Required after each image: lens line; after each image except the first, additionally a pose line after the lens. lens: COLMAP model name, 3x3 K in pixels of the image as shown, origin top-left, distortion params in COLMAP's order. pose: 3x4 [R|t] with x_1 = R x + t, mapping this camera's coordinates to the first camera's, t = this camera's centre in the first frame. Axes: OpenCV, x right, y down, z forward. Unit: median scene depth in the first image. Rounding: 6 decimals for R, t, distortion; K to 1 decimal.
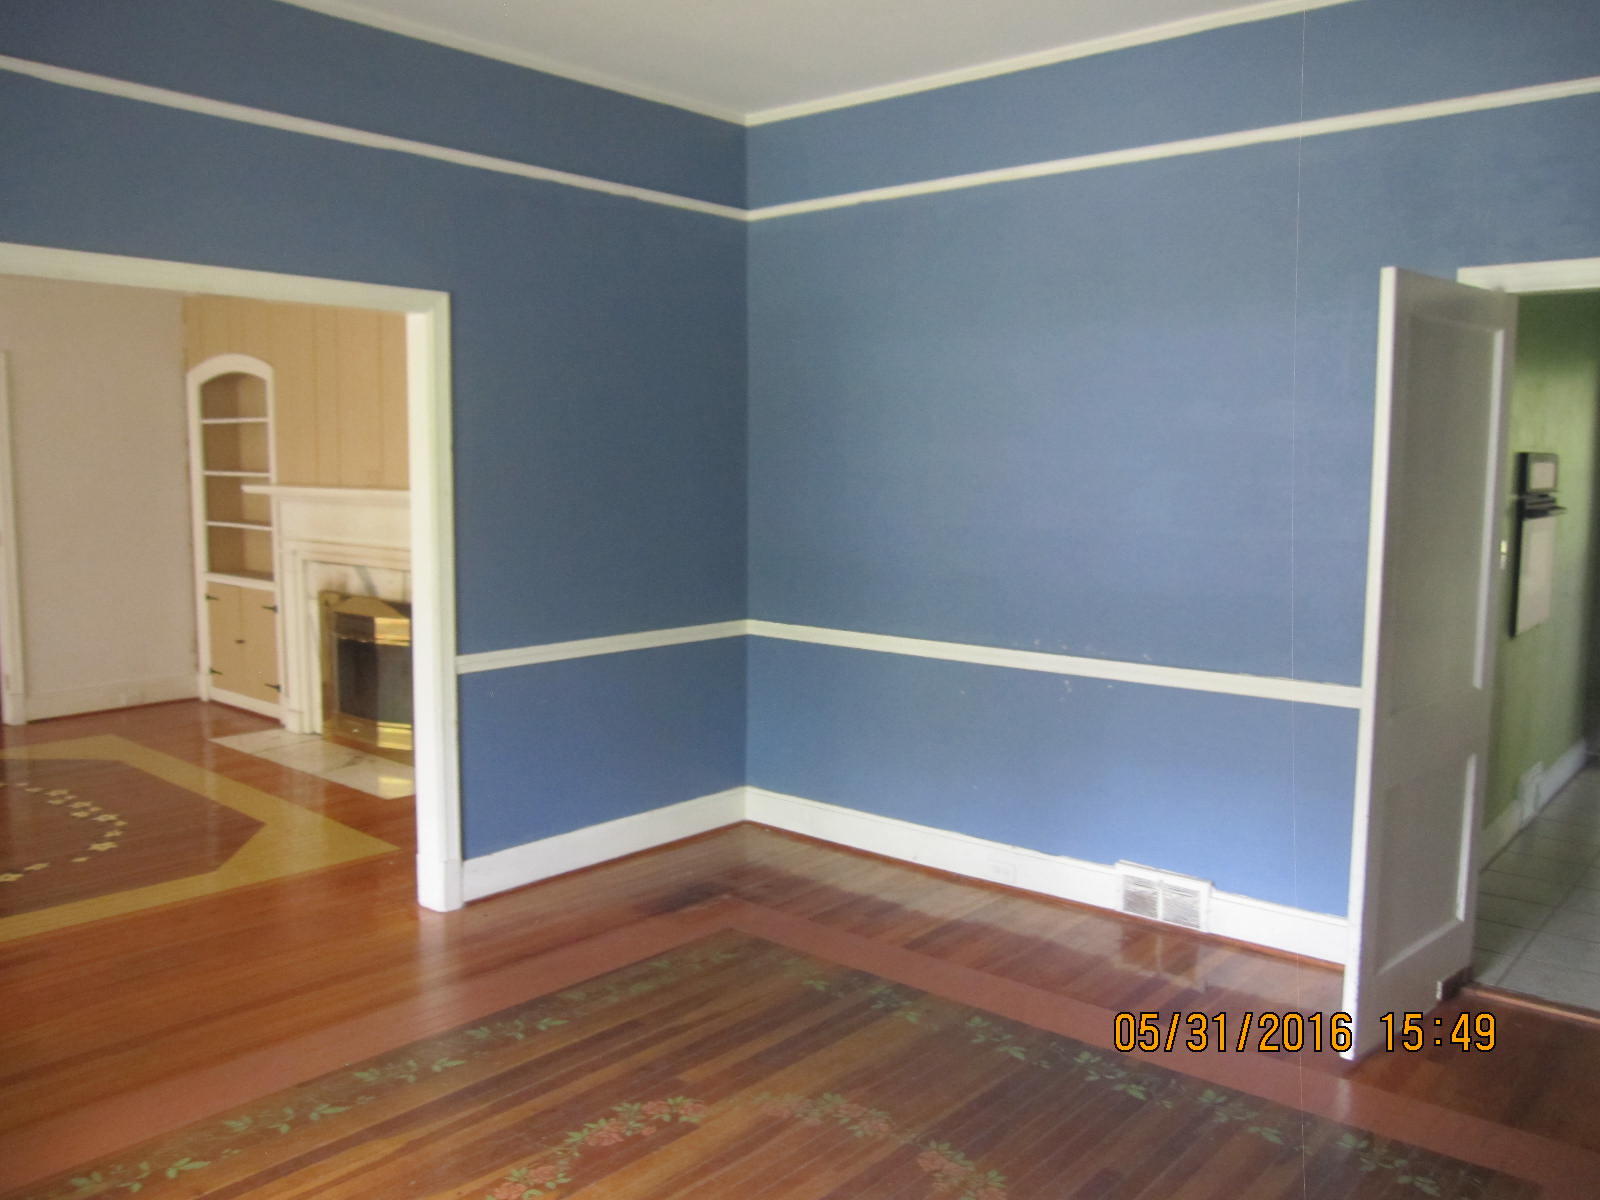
lens RADIAL K [[1314.5, 0, 800.4], [0, 1314.5, 601.8], [0, 0, 1]] dist [-0.093643, 0.004263]
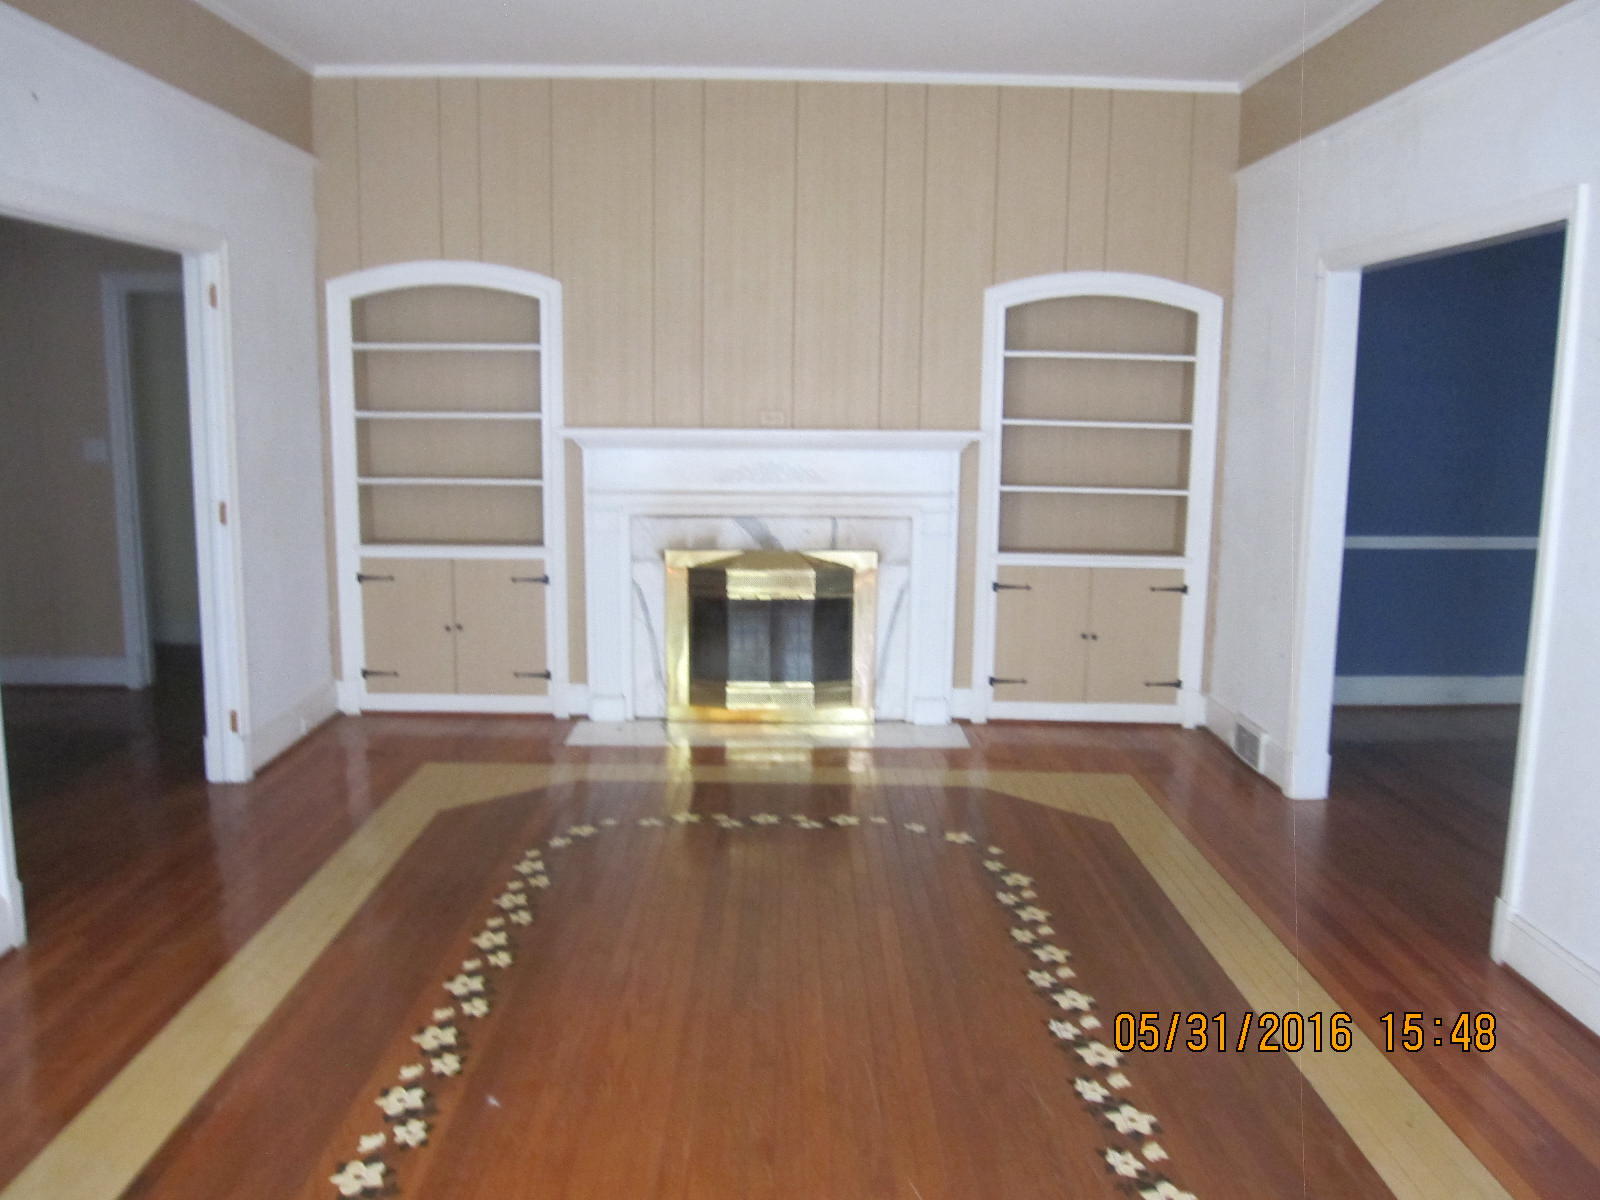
lens RADIAL K [[1314.5, 0, 800.4], [0, 1314.5, 601.8], [0, 0, 1]] dist [-0.093643, 0.004263]
pose [[0.755595, -0.098776, 0.647548, -0.822600], [0.068966, 0.995067, 0.071313, -0.028500], [-0.651398, -0.009224, 0.758680, 0.265503]]
